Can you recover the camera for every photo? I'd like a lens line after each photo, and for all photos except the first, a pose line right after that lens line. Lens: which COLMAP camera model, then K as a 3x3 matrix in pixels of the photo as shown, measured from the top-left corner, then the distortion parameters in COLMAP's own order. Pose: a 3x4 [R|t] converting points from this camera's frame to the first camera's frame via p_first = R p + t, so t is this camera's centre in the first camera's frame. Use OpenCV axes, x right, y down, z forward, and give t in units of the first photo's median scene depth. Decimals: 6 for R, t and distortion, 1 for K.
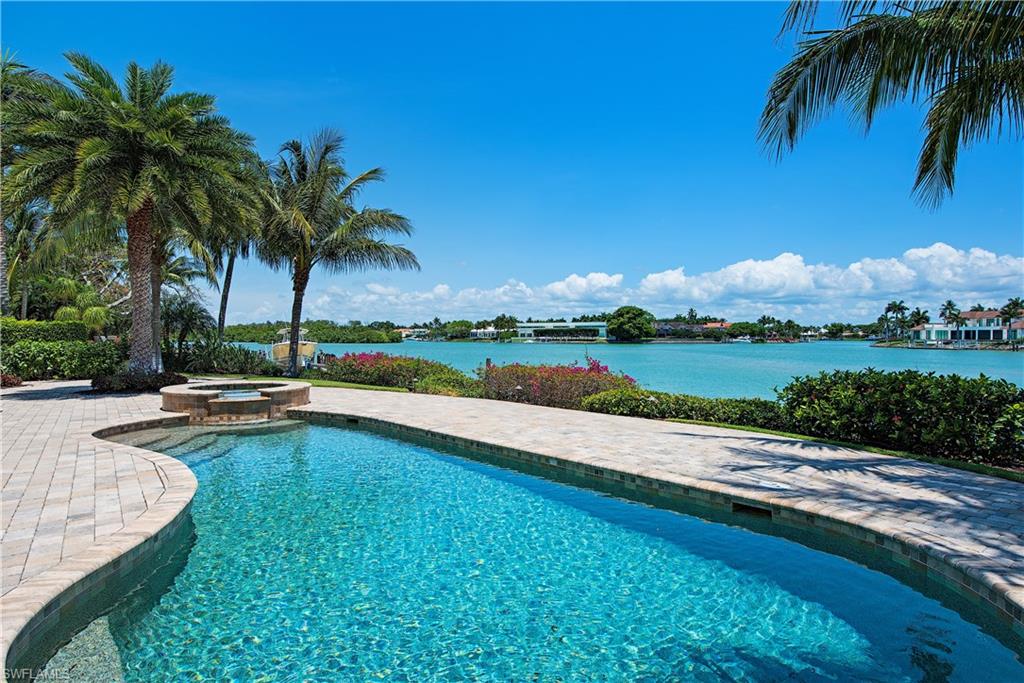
lens RADIAL K [[557.7, 0, 517.6], [0, 557.7, 345.2], [0, 0, 1]] dist [0.023975, -0.002185]
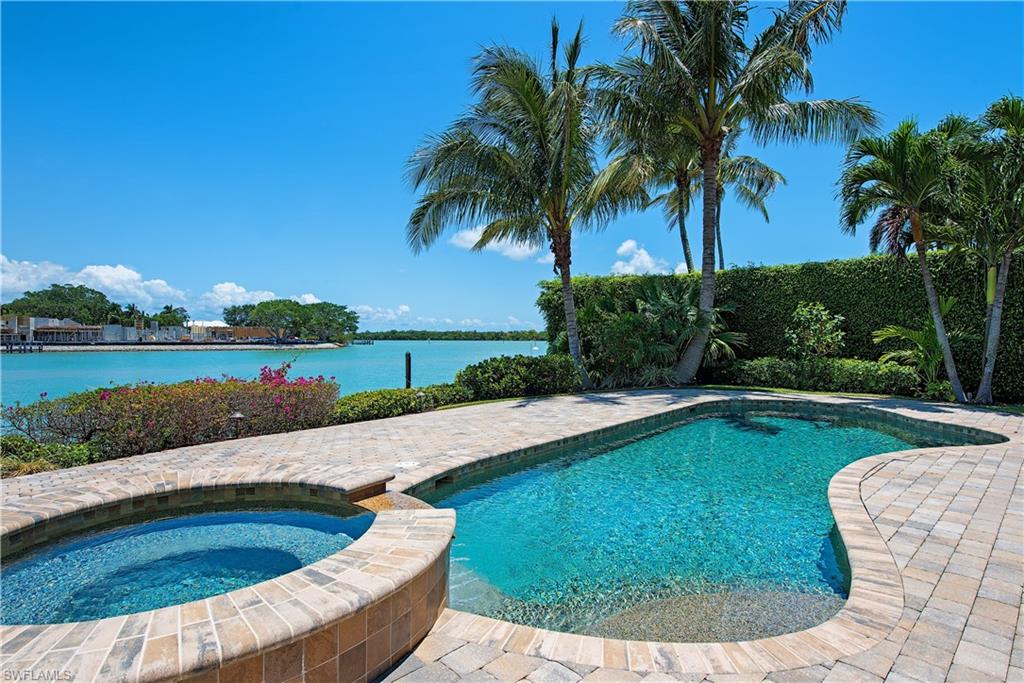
lens RADIAL K [[557.7, 0, 505.3], [0, 557.7, 336.6], [0, 0, 1]] dist [0.023975, -0.002185]
pose [[-0.138260, 0.000352, 0.990396, -1.010833], [0.017650, 0.999842, 0.002108, -0.010960], [-0.990239, 0.017772, -0.138244, 1.201399]]
